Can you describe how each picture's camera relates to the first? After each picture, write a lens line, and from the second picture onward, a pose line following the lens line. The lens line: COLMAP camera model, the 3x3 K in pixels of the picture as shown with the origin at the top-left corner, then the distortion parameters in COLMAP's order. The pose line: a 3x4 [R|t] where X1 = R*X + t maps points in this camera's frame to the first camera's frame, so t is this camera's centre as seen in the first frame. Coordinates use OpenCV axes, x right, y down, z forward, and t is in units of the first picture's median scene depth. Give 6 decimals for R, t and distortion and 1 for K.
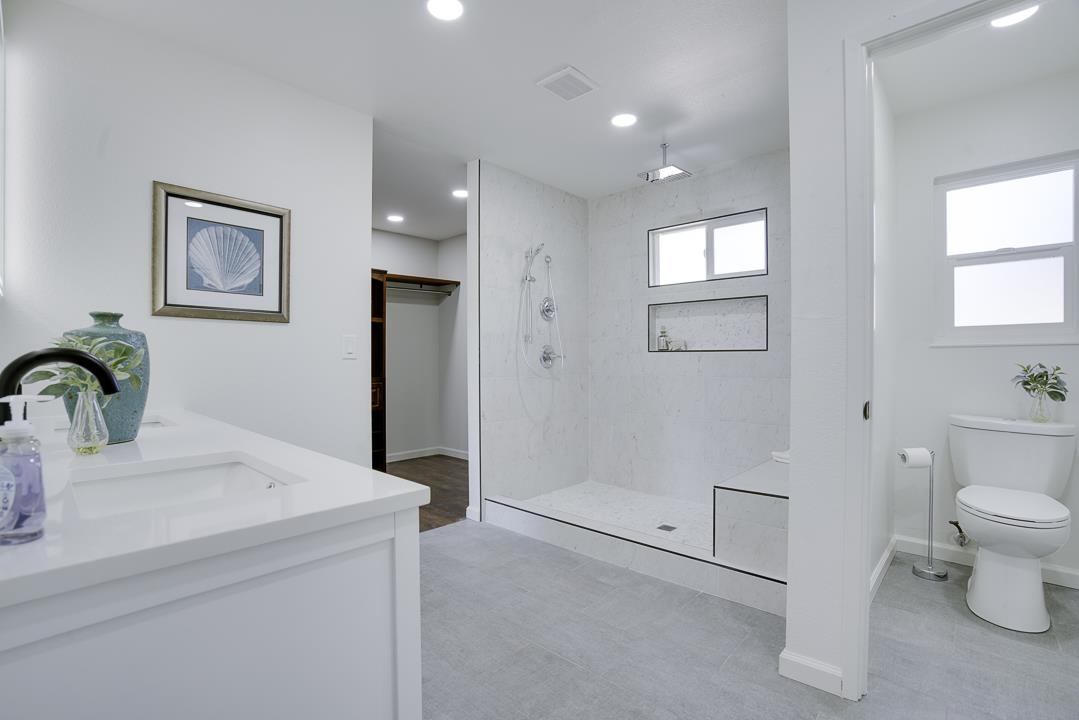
lens RADIAL K [[485.9, 0, 537.3], [0, 485.9, 358.8], [0, 0, 1]] dist [-0.039882, 0.005087]
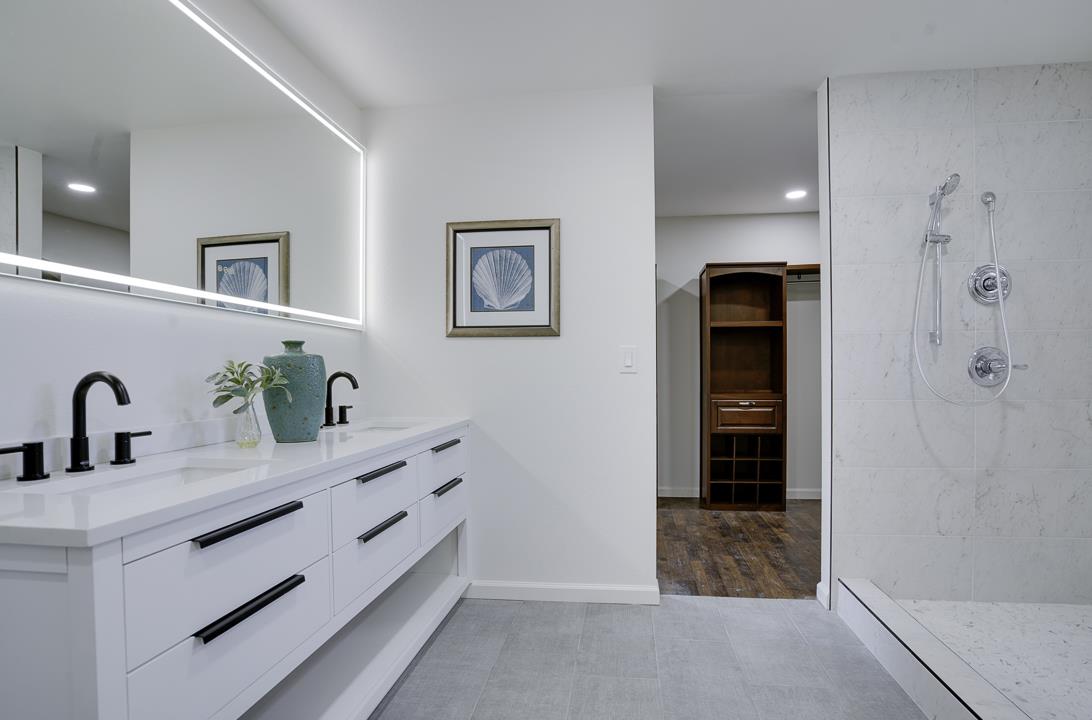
lens RADIAL K [[524.4, 0, 572.8], [0, 524.4, 377.7], [0, 0, 1]] dist [-0.040926, 0.004369]
pose [[0.596644, 0.007860, -0.802468, 0.360170], [0.006291, 0.999875, 0.014471, -0.006203], [0.802482, -0.013682, 0.596520, 0.406063]]
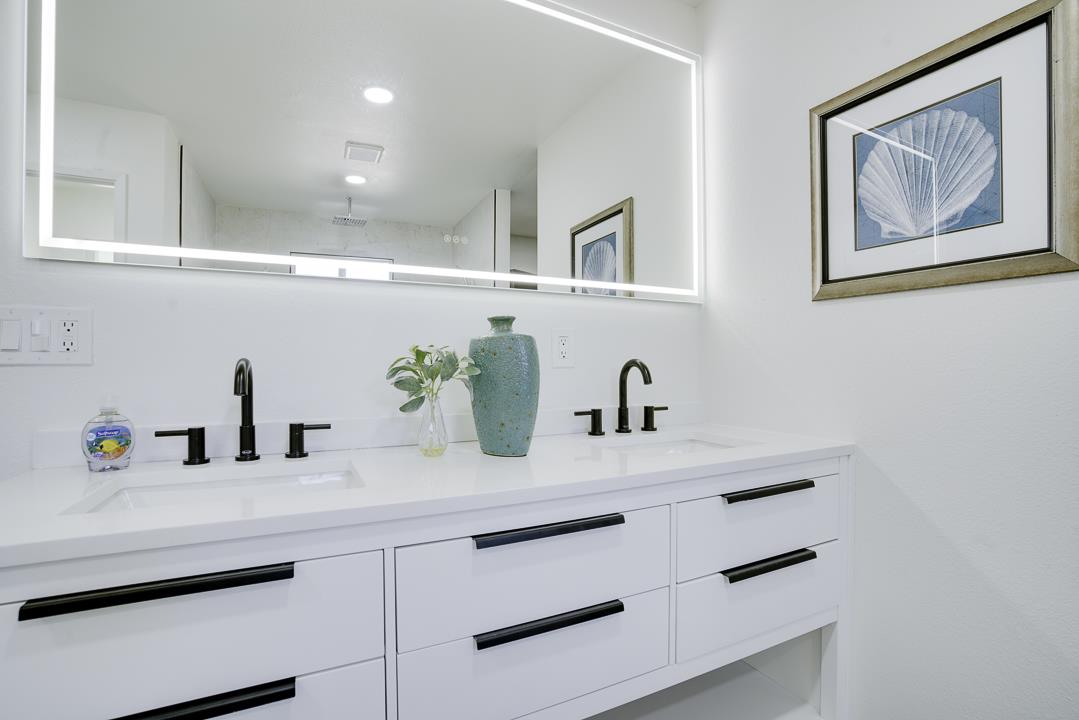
lens RADIAL K [[485.9, 0, 537.5], [0, 485.9, 363.5], [0, 0, 1]] dist [-0.039882, 0.005087]
pose [[-0.359482, 0.005986, -0.933133, -0.005855], [0.005378, 0.999976, 0.004343, -0.003733], [0.933136, -0.003457, -0.359506, 0.749698]]
